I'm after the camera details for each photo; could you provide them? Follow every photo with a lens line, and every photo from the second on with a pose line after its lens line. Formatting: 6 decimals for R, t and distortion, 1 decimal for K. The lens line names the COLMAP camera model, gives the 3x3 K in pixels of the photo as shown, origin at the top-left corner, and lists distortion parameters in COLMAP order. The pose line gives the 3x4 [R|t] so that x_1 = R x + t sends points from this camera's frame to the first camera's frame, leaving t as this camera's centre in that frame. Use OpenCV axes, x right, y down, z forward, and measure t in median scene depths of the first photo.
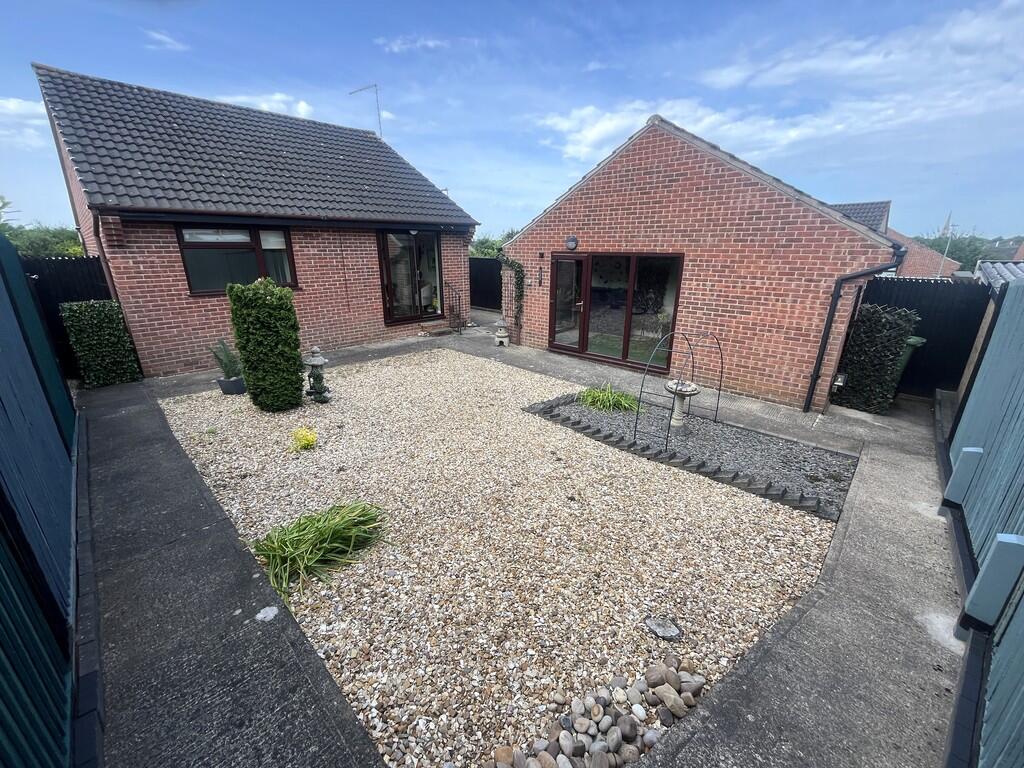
lens RADIAL K [[414.5, 0, 512.3], [0, 414.5, 386.5], [0, 0, 1]] dist [-0.000483, 0.000080]
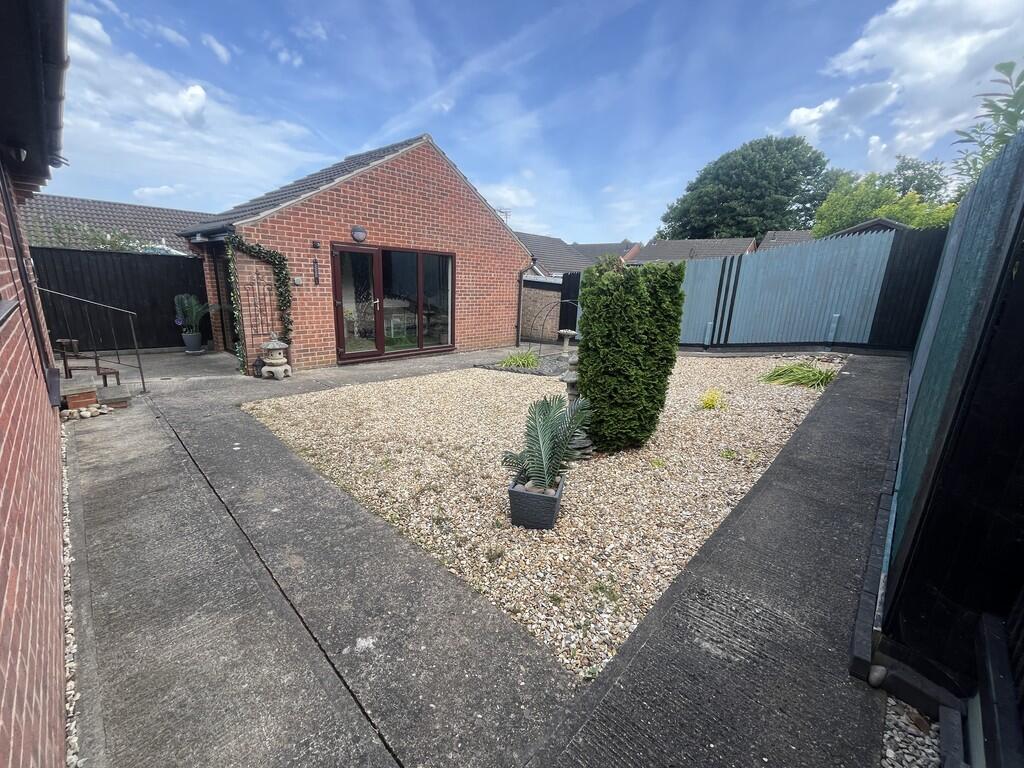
lens RADIAL K [[414.5, 0, 510.8], [0, 414.5, 387.6], [0, 0, 1]] dist [-0.000483, 0.000080]
pose [[-0.017536, -0.251886, 0.967598, -0.804463], [0.285660, 0.926147, 0.246272, -0.169973], [-0.958170, 0.280723, 0.055713, 0.741576]]
